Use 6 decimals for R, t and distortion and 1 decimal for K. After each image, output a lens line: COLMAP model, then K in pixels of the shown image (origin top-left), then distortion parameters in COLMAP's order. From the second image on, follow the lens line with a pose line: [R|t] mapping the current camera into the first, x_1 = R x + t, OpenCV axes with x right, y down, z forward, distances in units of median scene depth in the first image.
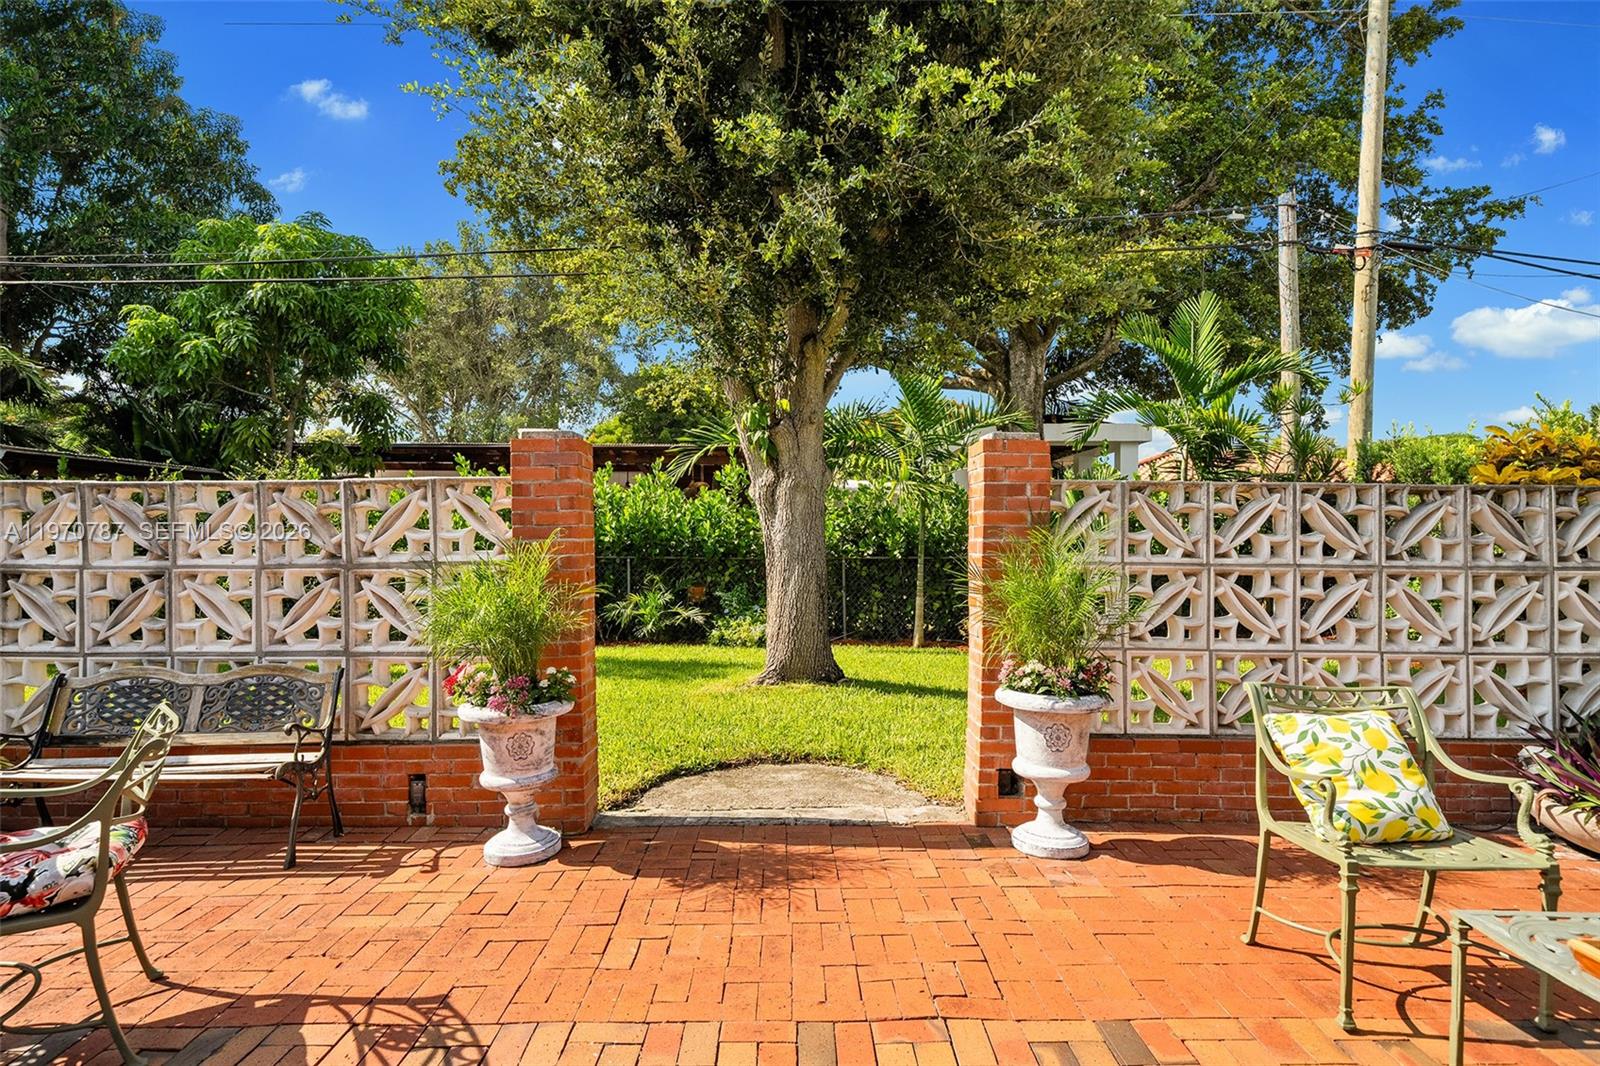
lens RADIAL K [[863.0, 0, 800.0], [0, 863.0, 533.0], [0, 0, 1]] dist [0.025062, -0.000040]
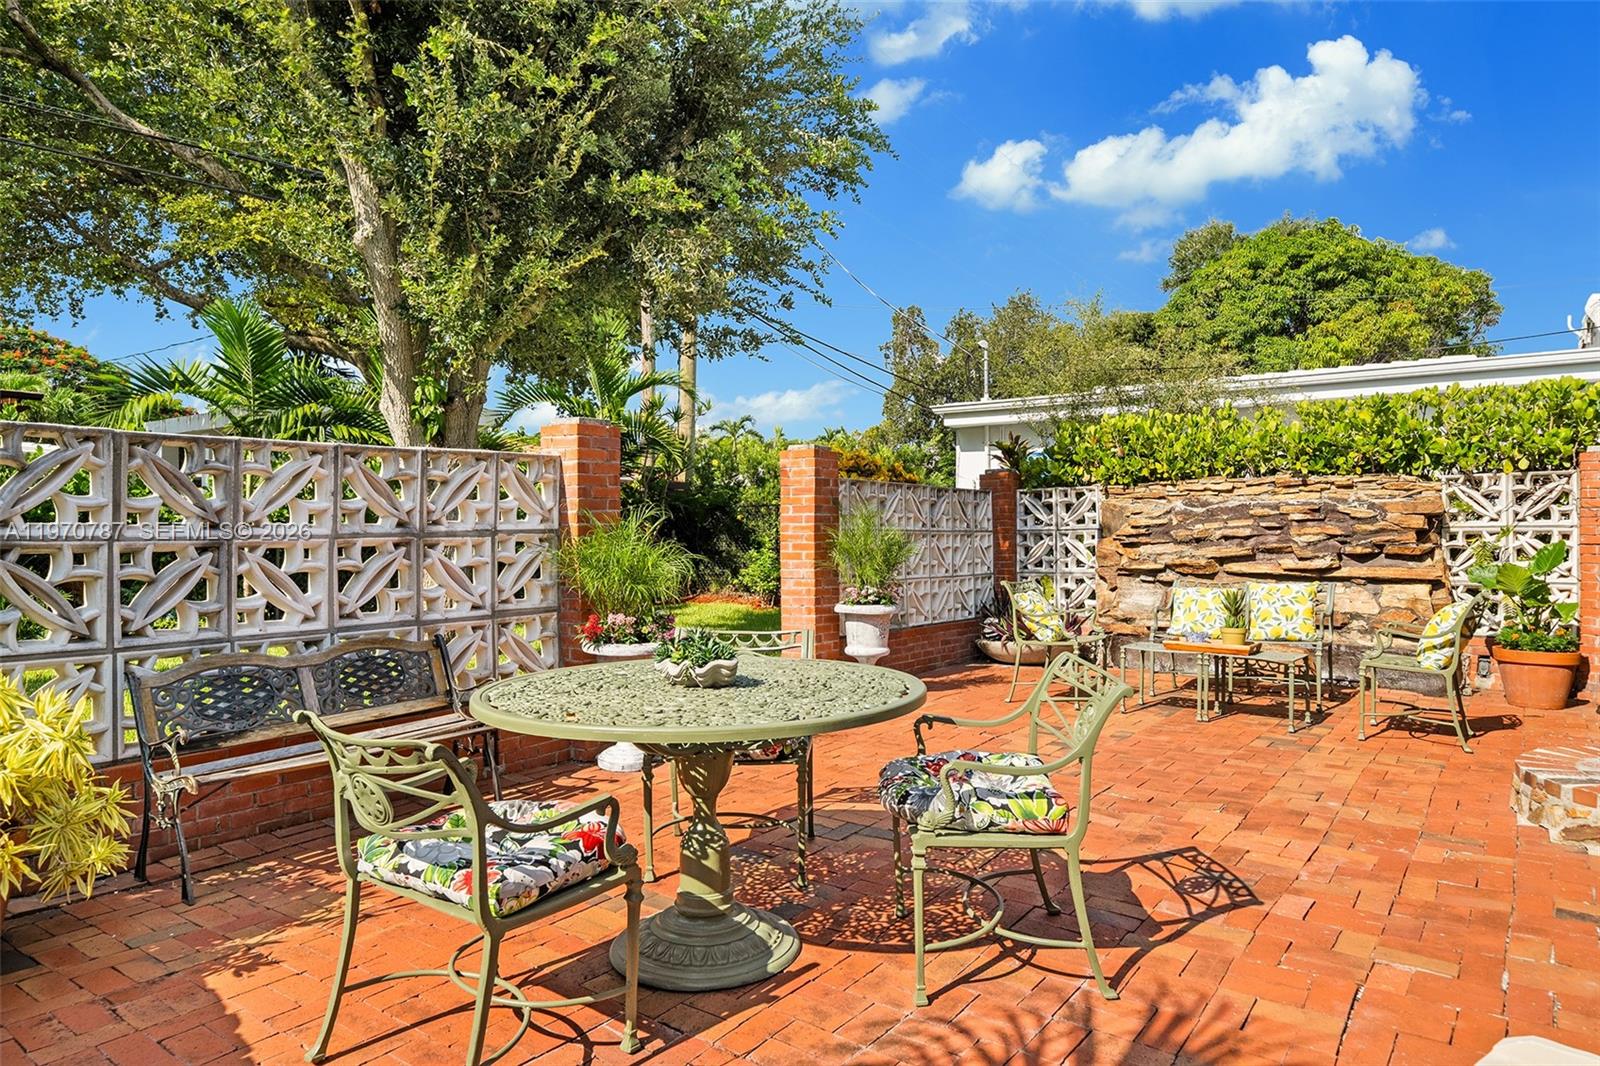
lens RADIAL K [[1003.5, 0, 800.0], [0, 1003.5, 533.0], [0, 0, 1]] dist [-0.000052, 0.000074]
pose [[0.574284, -0.008294, 0.818614, -1.202558], [-0.020139, 0.999503, 0.024255, -0.000658], [-0.818408, -0.030415, 0.573832, -0.017382]]
